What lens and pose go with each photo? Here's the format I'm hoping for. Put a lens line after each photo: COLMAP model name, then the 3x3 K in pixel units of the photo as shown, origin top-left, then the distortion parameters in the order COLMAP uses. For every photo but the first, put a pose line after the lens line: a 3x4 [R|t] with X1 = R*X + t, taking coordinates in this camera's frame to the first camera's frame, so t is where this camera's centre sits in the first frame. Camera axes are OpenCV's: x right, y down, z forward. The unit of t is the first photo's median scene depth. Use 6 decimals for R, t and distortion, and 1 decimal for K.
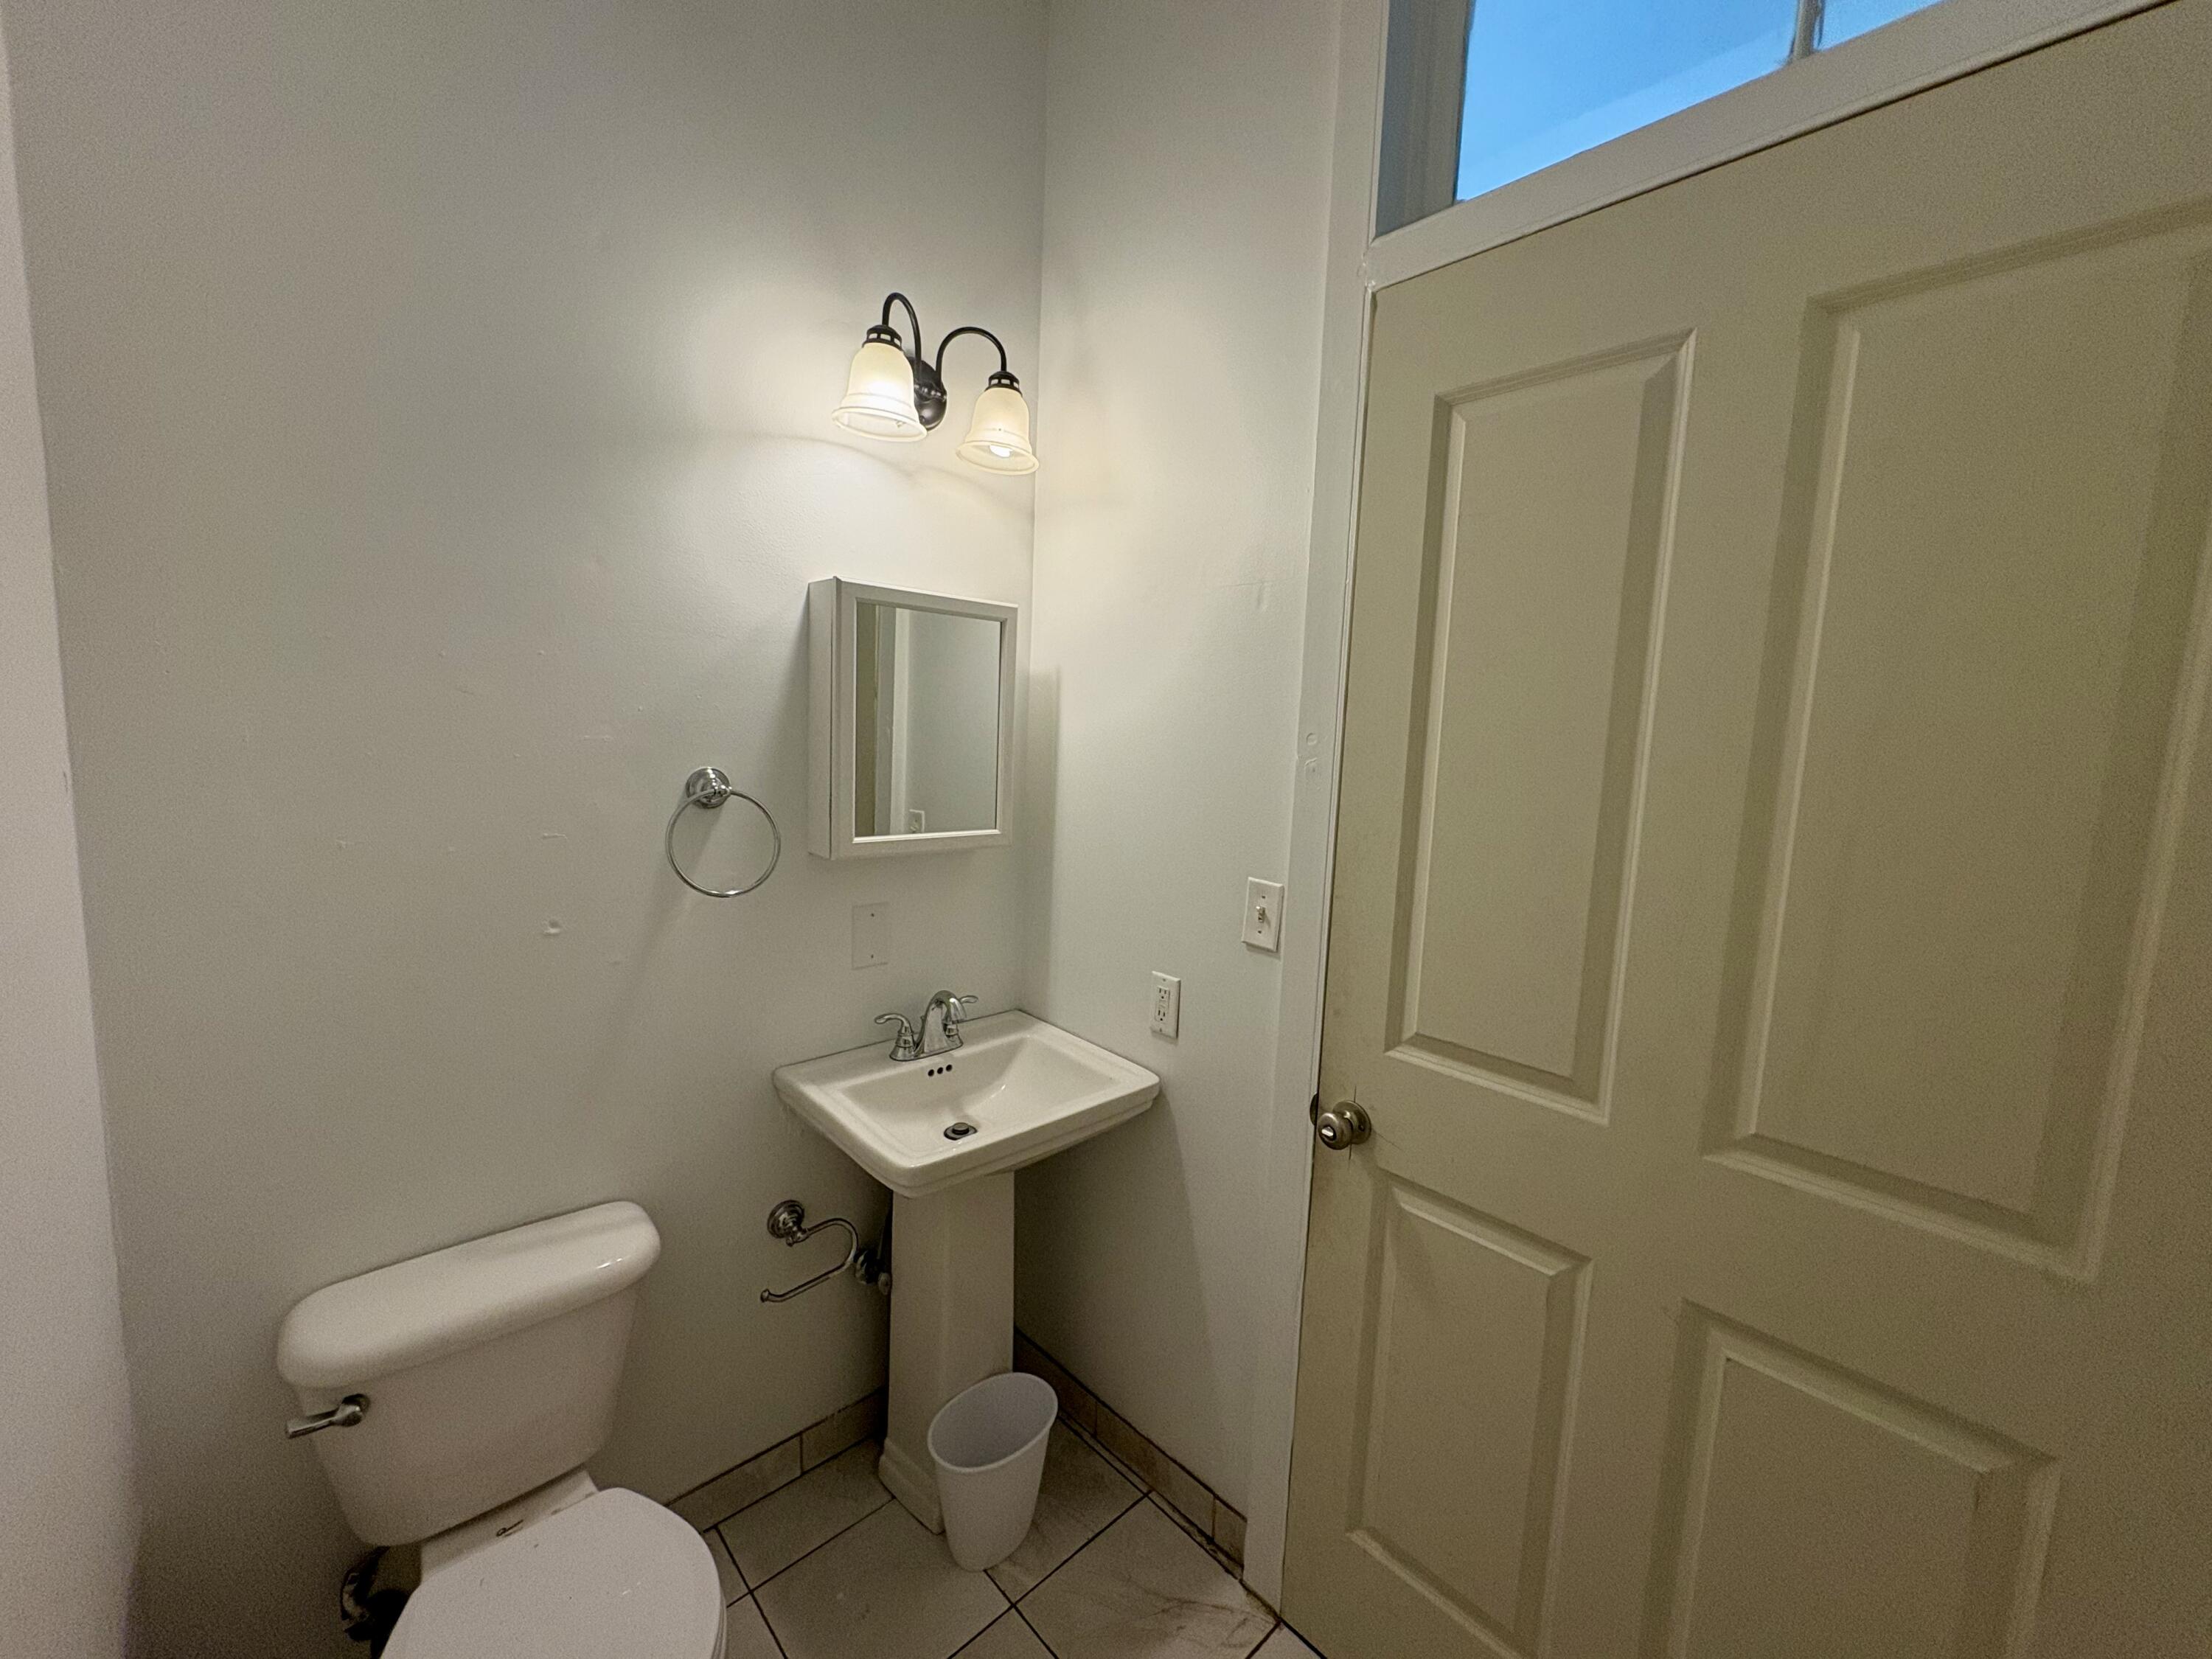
lens RADIAL K [[880.2, 0, 1106.9], [0, 880.2, 828.1], [0, 0, 1]] dist [0.000823, 0.000031]
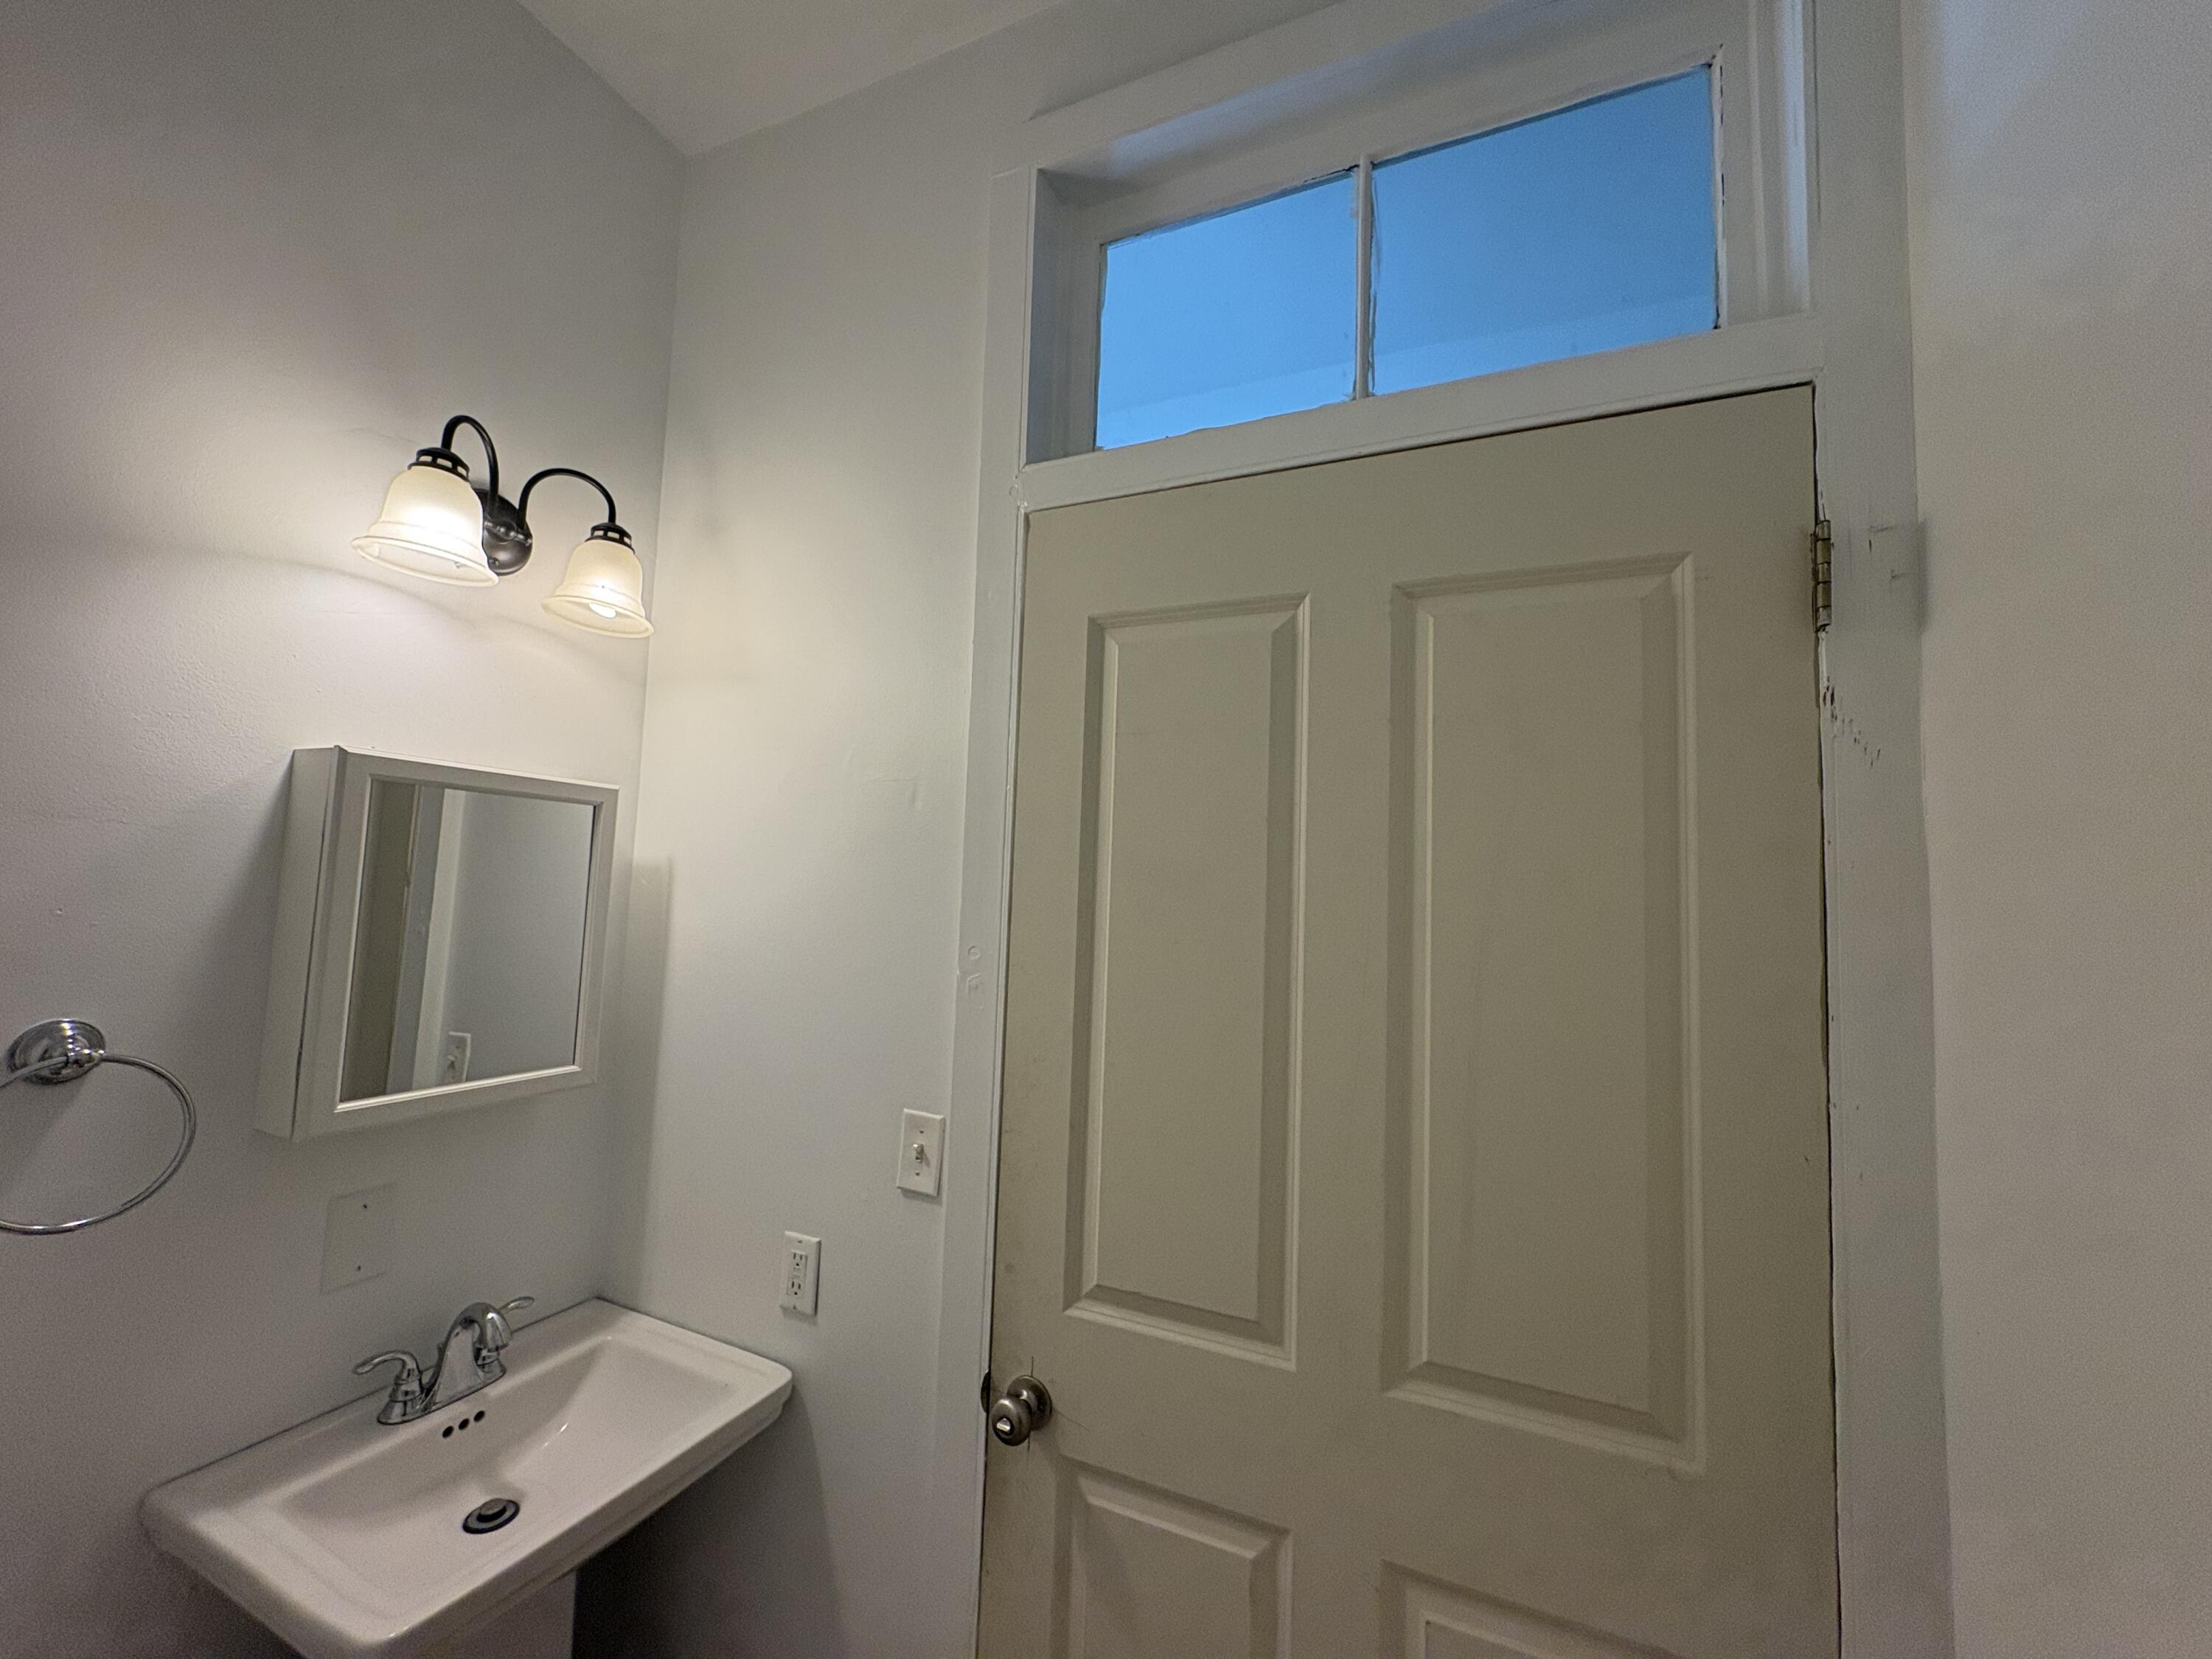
lens RADIAL K [[880.2, 0, 1106.9], [0, 880.2, 828.1], [0, 0, 1]] dist [0.000823, 0.000031]
pose [[0.921247, 0.022196, 0.388344, 0.001700], [0.045969, 0.985162, -0.165356, -0.065774], [-0.386252, 0.170185, 0.906557, 0.089133]]
